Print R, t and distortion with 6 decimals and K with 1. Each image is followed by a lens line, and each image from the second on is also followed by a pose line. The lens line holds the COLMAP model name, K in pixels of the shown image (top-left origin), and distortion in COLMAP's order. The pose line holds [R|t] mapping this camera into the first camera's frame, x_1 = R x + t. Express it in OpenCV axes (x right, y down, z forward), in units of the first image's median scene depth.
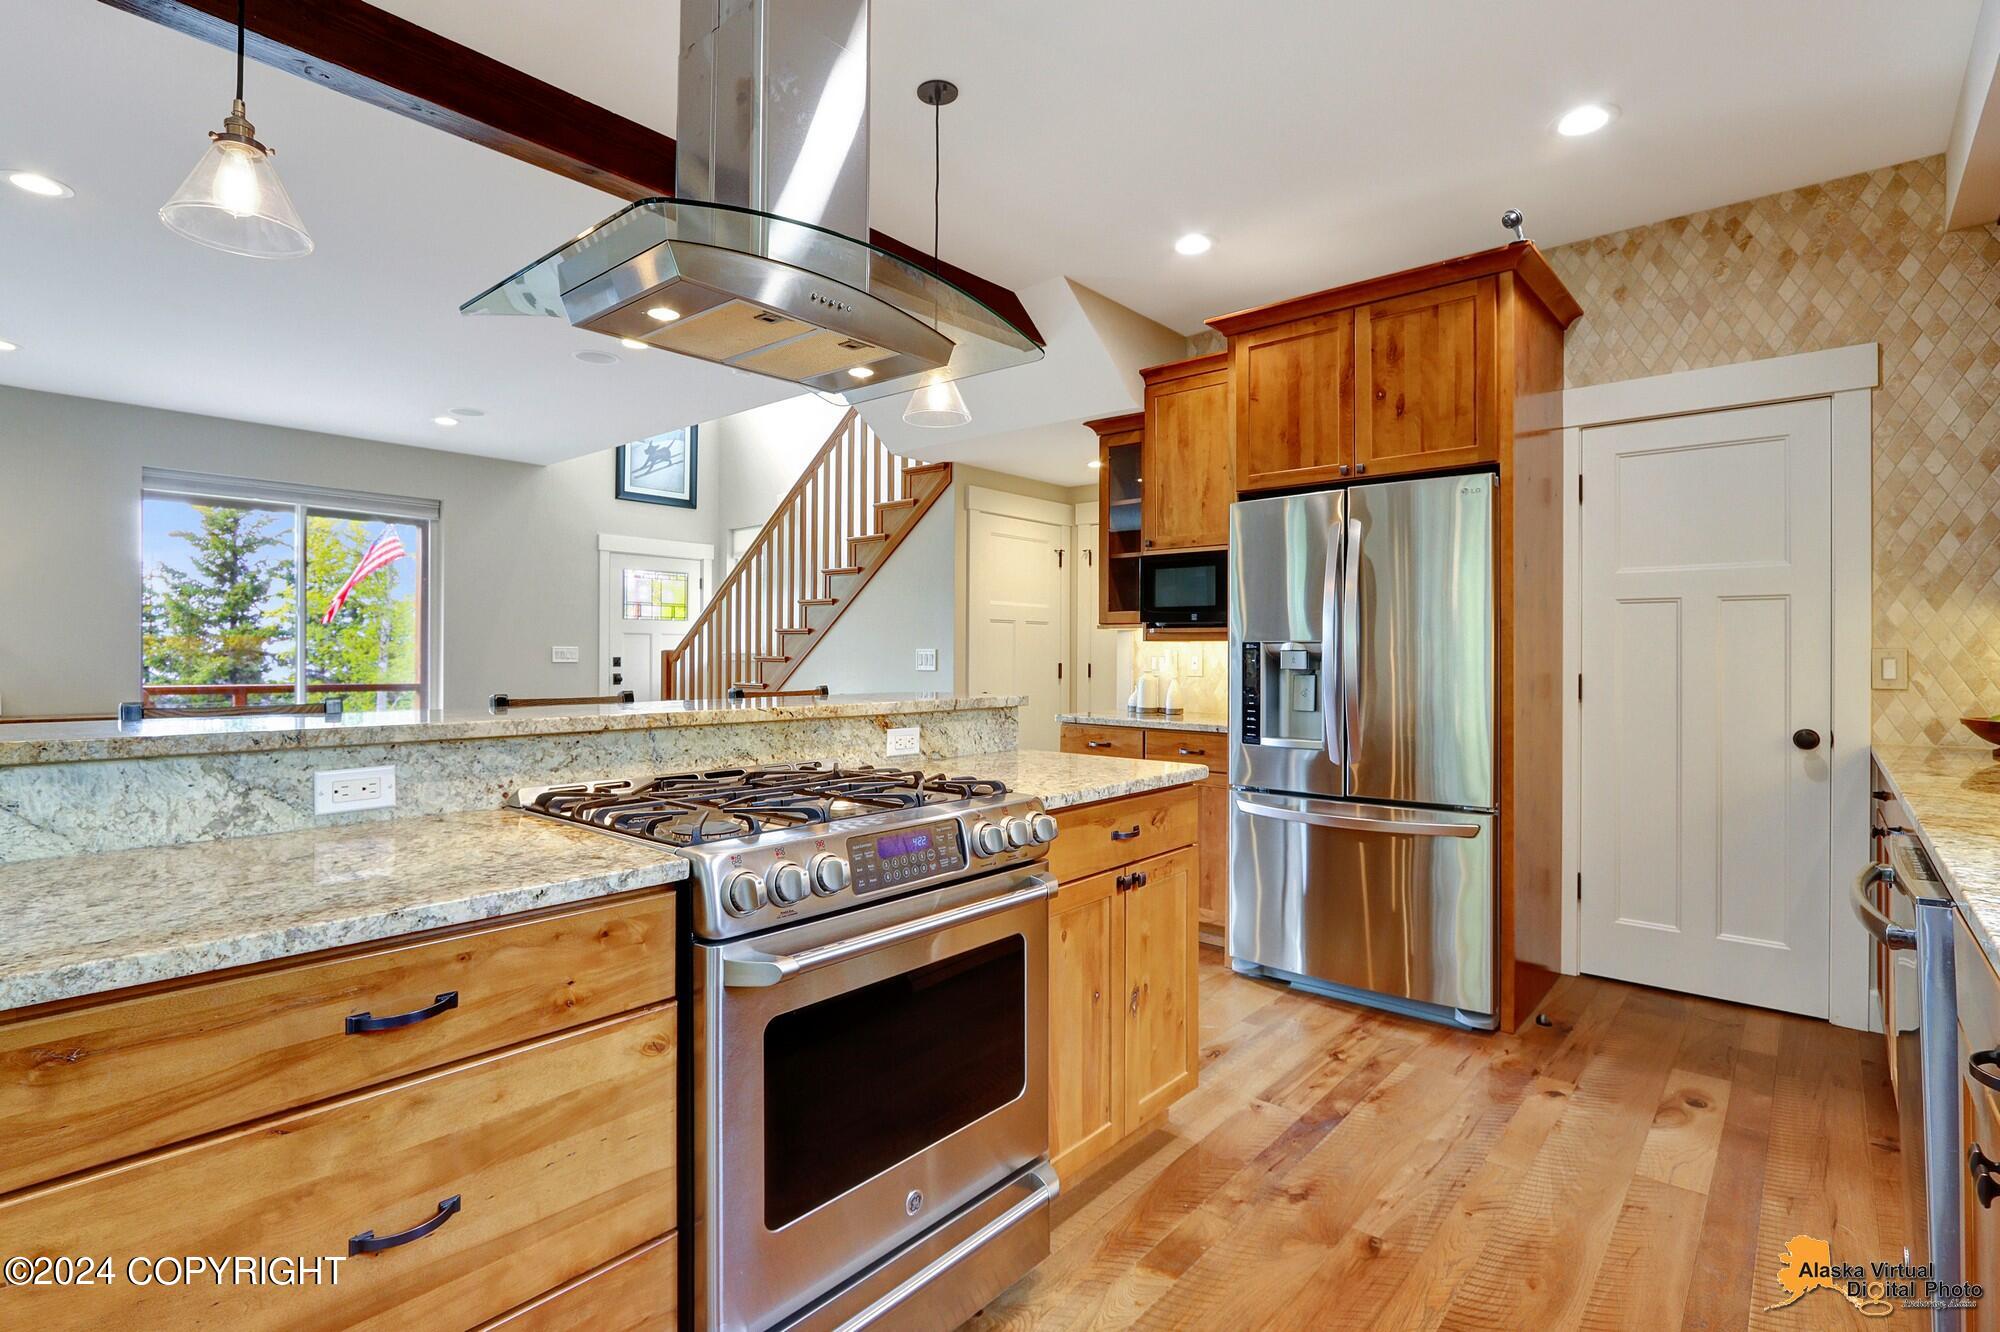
lens RADIAL K [[966.1, 0, 990.8], [0, 966.1, 649.9], [0, 0, 1]] dist [-0.008208, -0.000430]
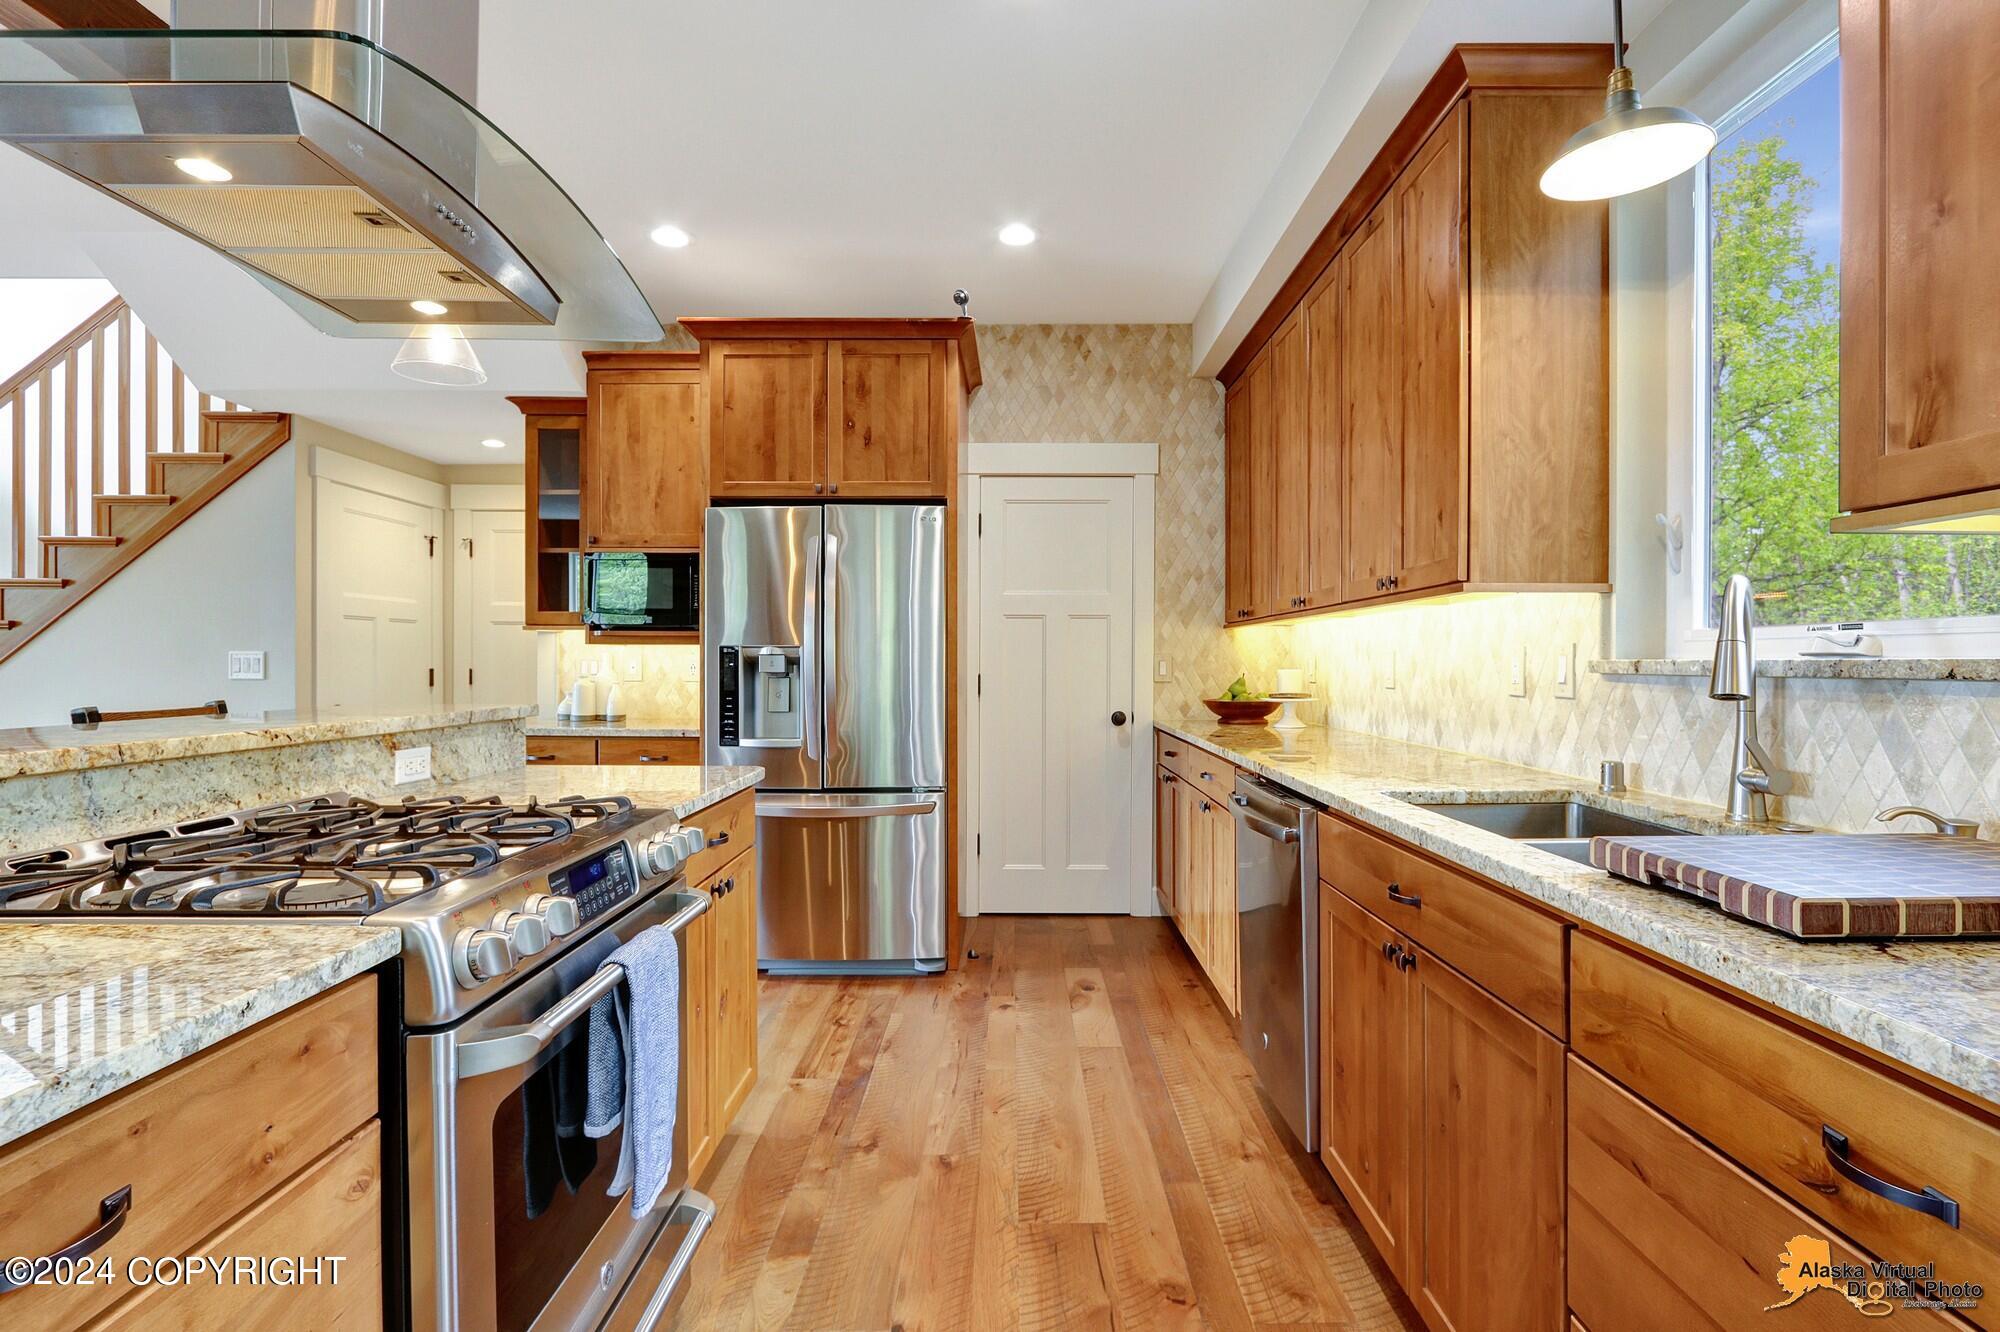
lens RADIAL K [[950.7, 0, 1016.6], [0, 950.7, 669.3], [0, 0, 1]] dist [-0.012671, 0.000755]
pose [[0.750459, -0.007997, 0.660869, -0.181124], [-0.002631, 0.999883, 0.015087, 0.000494], [-0.660912, -0.013061, 0.750350, 0.051366]]
